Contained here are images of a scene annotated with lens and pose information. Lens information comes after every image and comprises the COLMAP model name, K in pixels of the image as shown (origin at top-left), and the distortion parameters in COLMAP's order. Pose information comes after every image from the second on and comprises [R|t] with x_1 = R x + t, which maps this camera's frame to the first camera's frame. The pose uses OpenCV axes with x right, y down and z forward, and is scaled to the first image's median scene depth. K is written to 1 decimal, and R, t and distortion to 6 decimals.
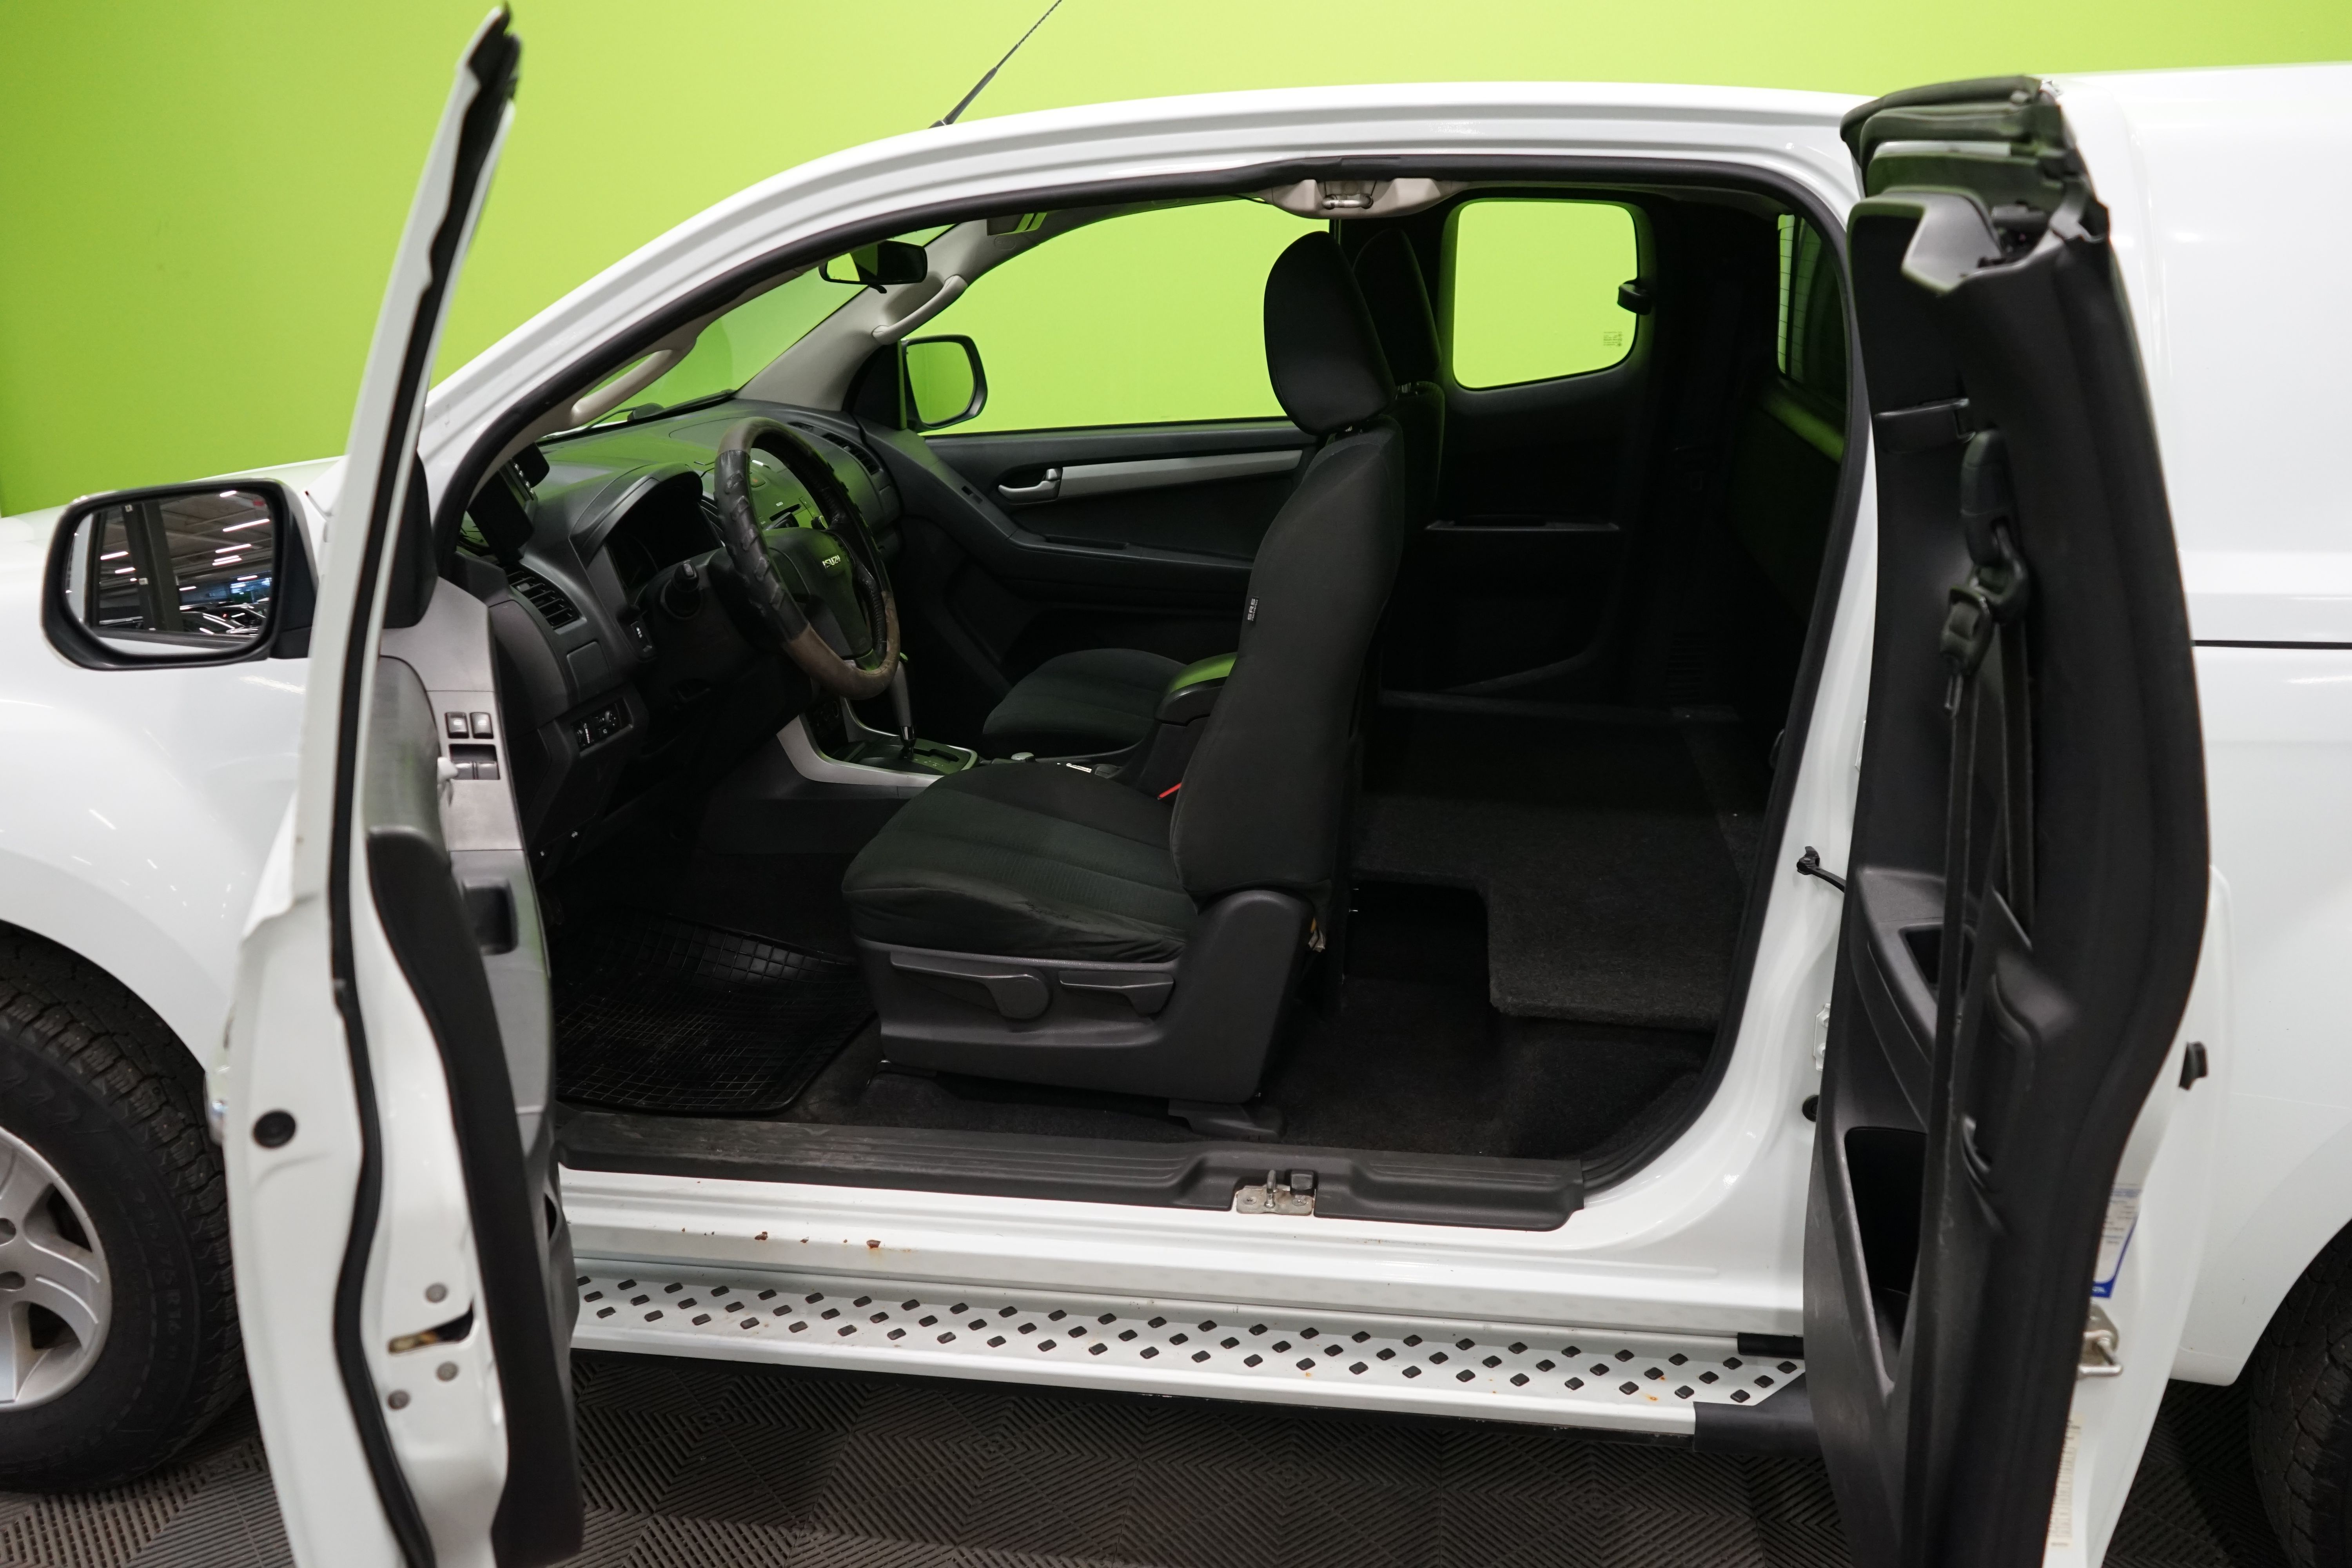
lens RADIAL K [[1895.3, 0, 1183.6], [0, 1895.3, 786.0], [0, 0, 1]] dist [-0.010627, 0.006086]
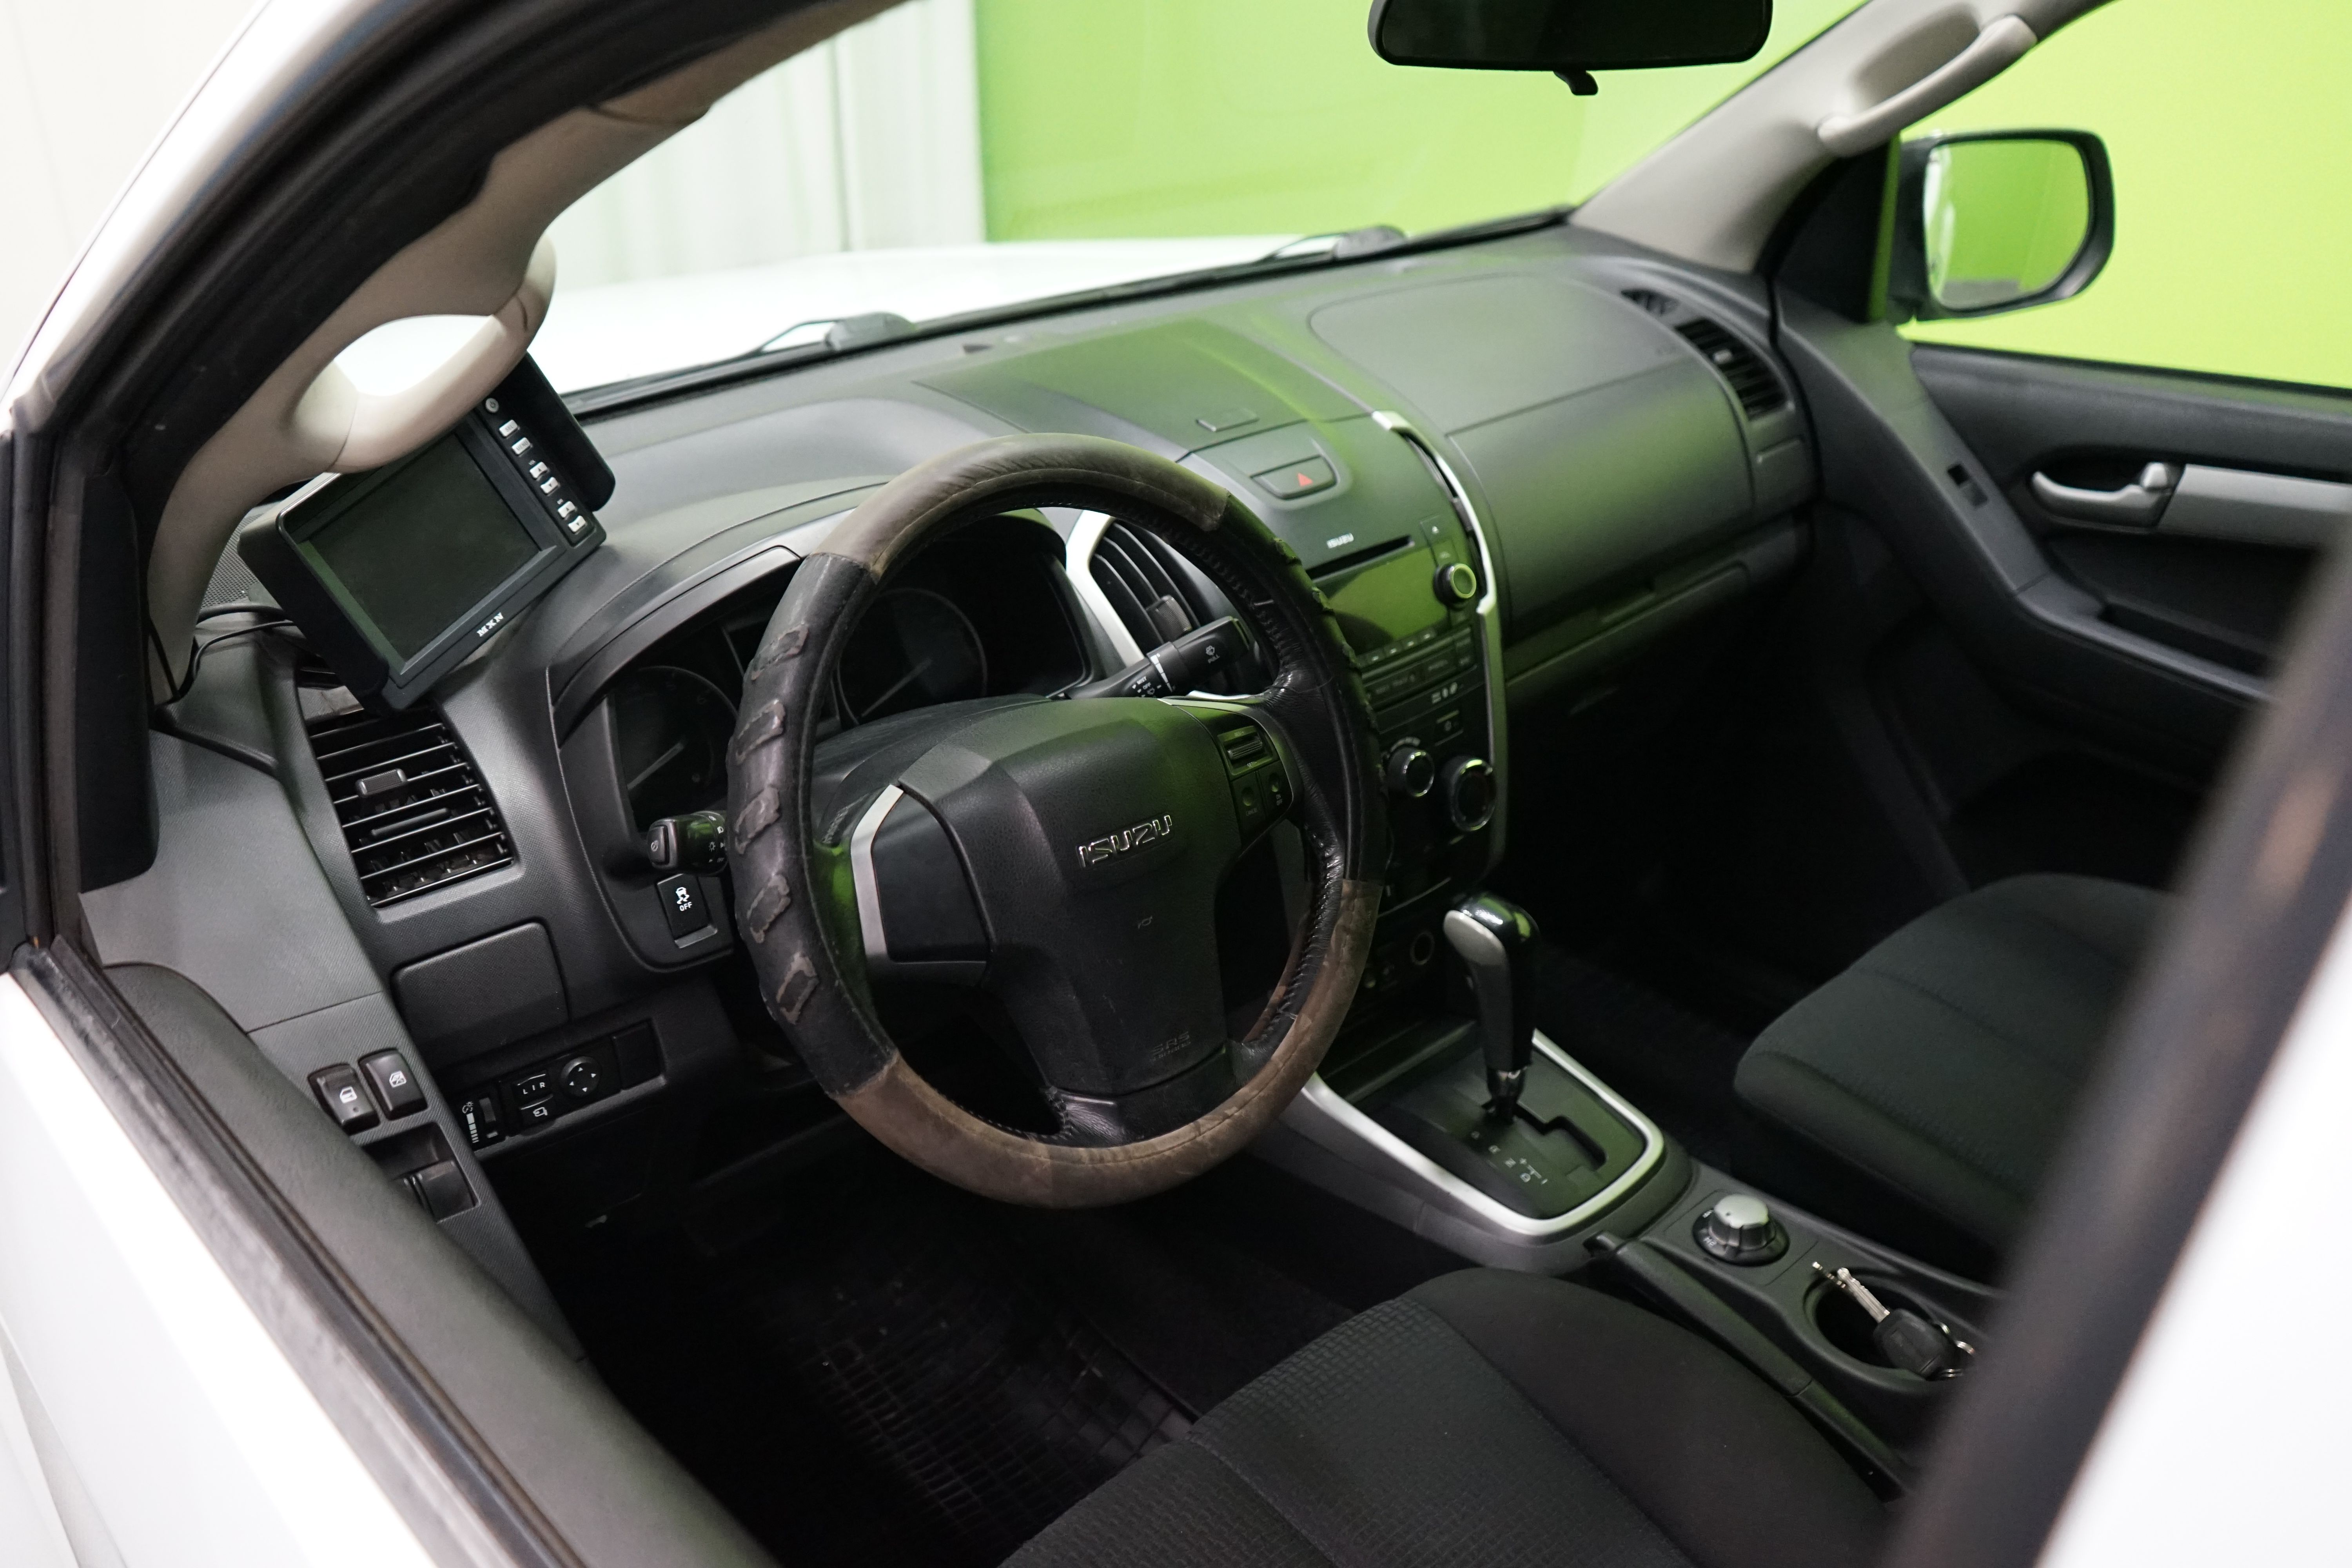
lens RADIAL K [[1895.3, 0, 1175.6], [0, 1895.3, 808.6], [0, 0, 1]] dist [-0.010627, 0.006086]
pose [[0.775873, 0.292978, -0.558735, 0.025780], [-0.188122, 0.952781, 0.238368, -0.155345], [0.602188, -0.079833, 0.794352, 0.498963]]
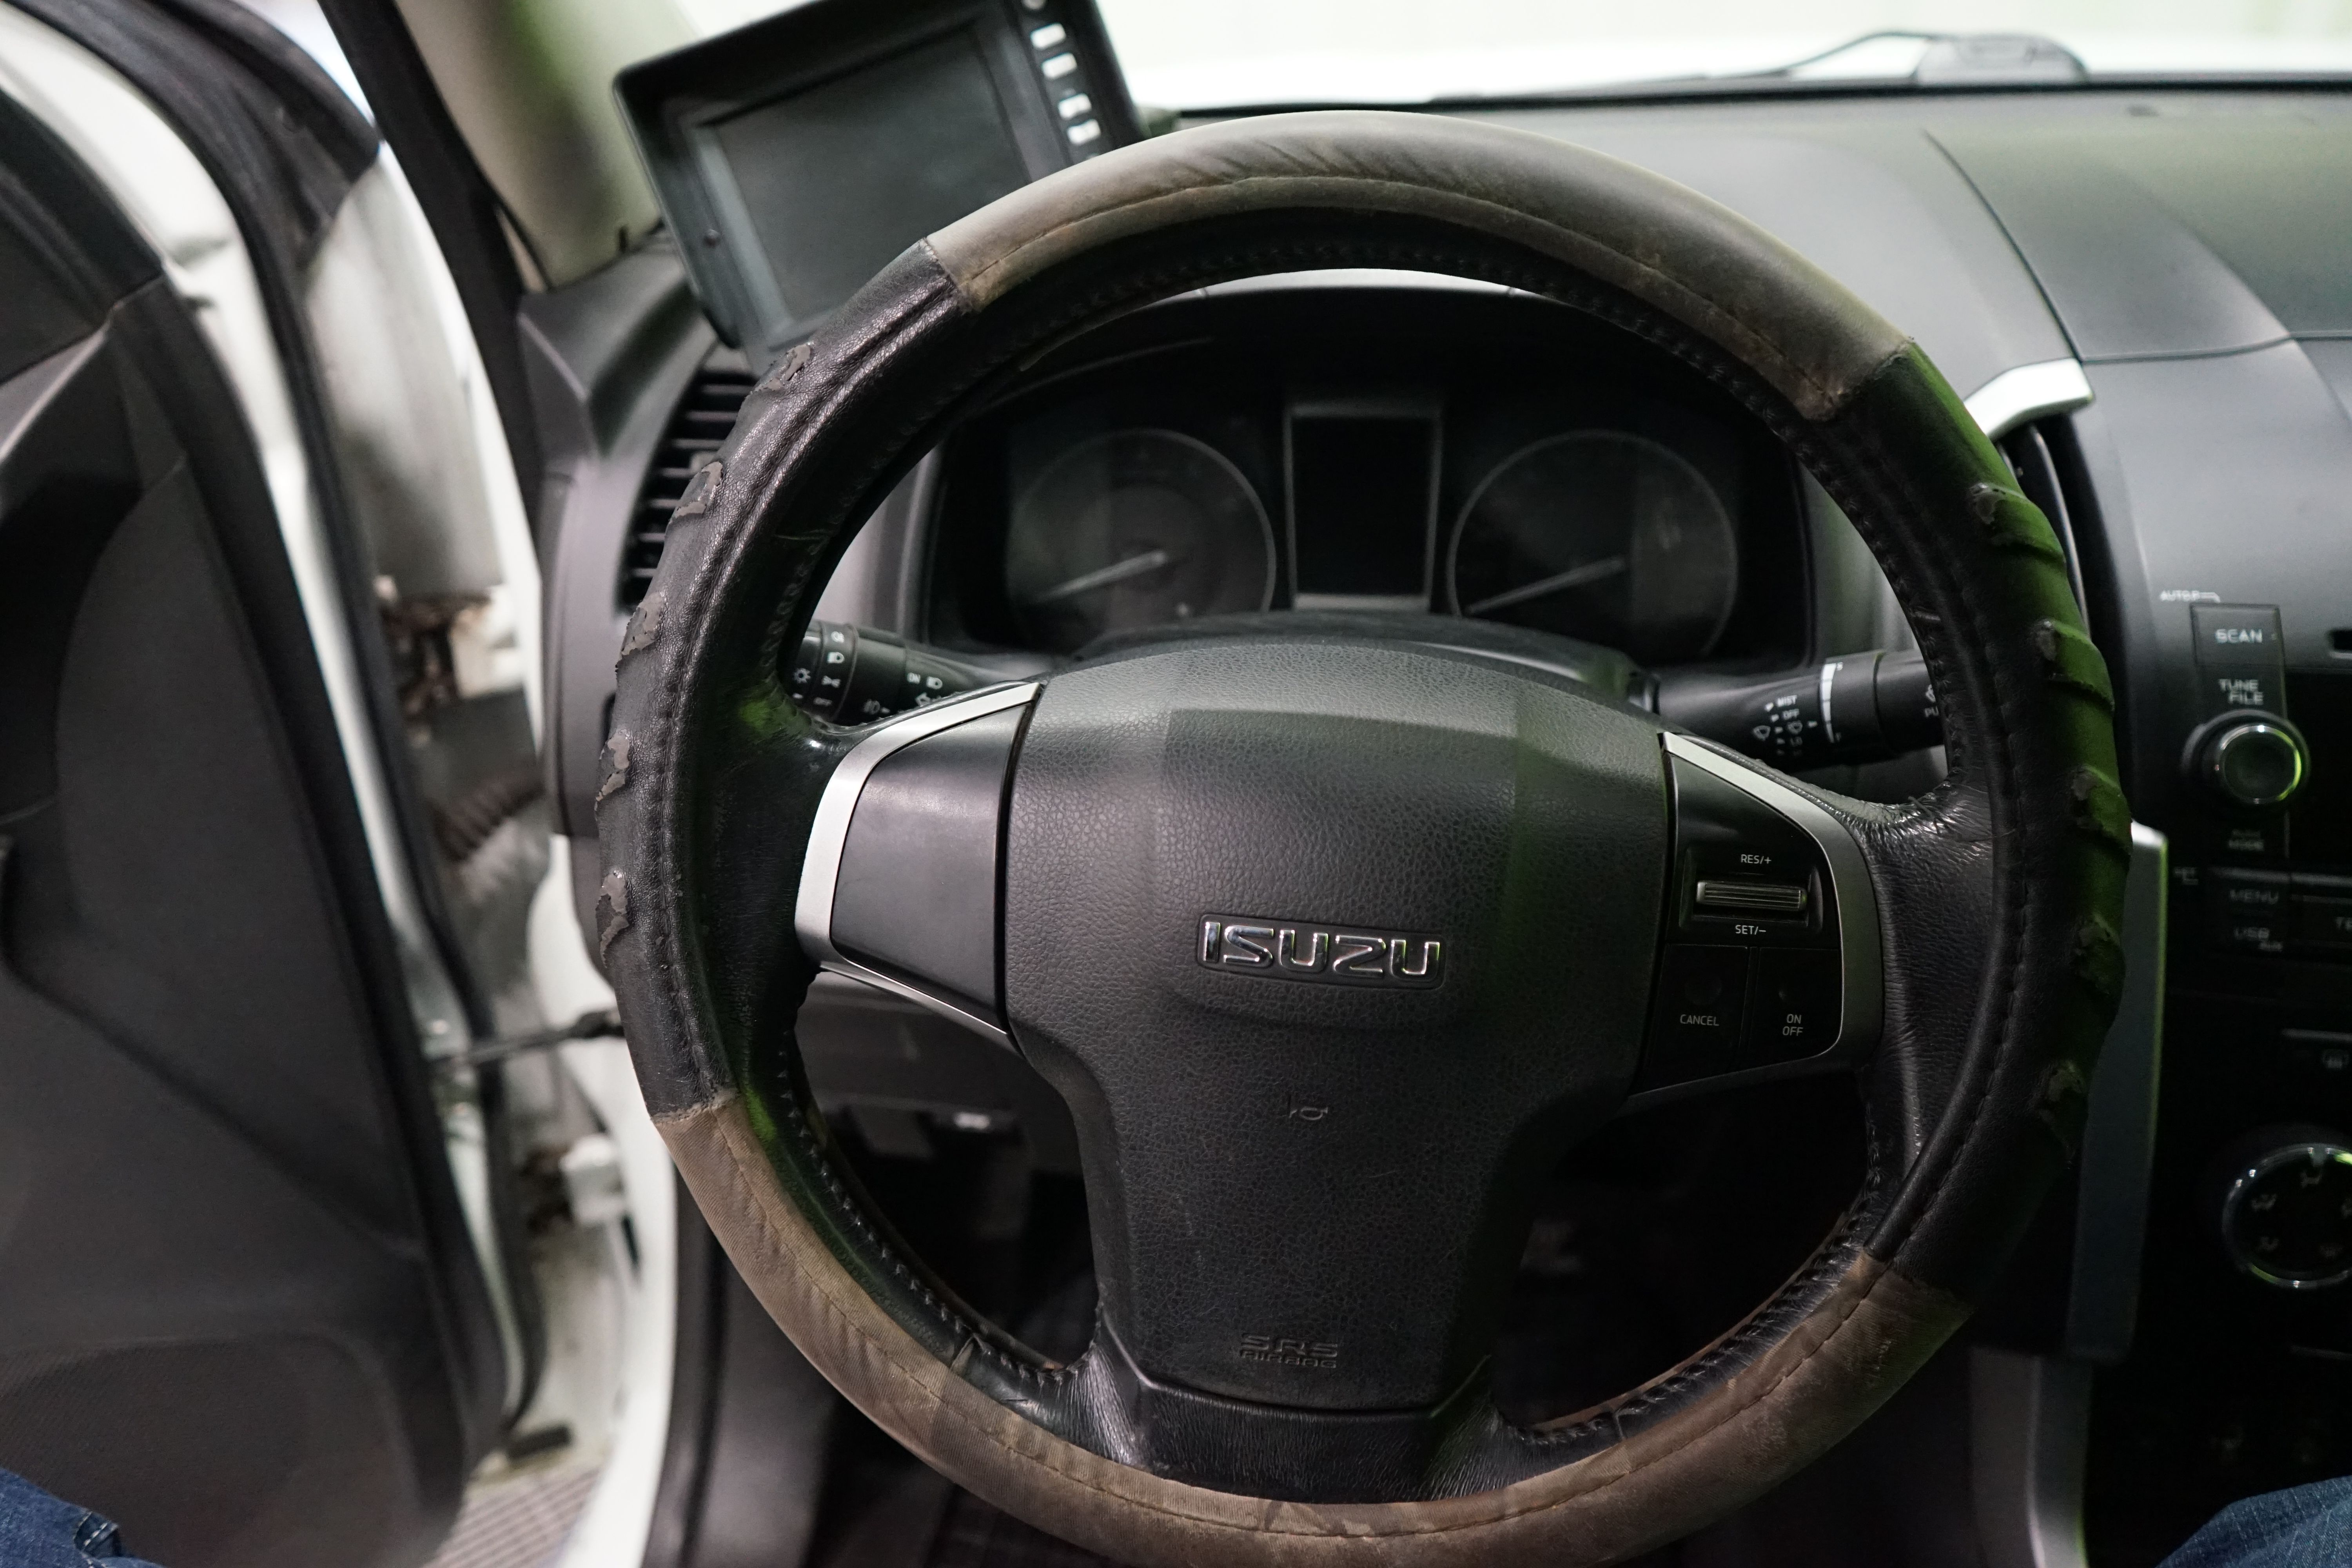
lens RADIAL K [[1895.3, 0, 1183.5], [0, 1895.3, 782.7], [0, 0, 1]] dist [-0.010627, 0.006086]
pose [[0.015441, 0.509298, -0.860451, -0.018505], [-0.274151, 0.829732, 0.486196, -0.158813], [0.961563, 0.228387, 0.152437, 0.677148]]
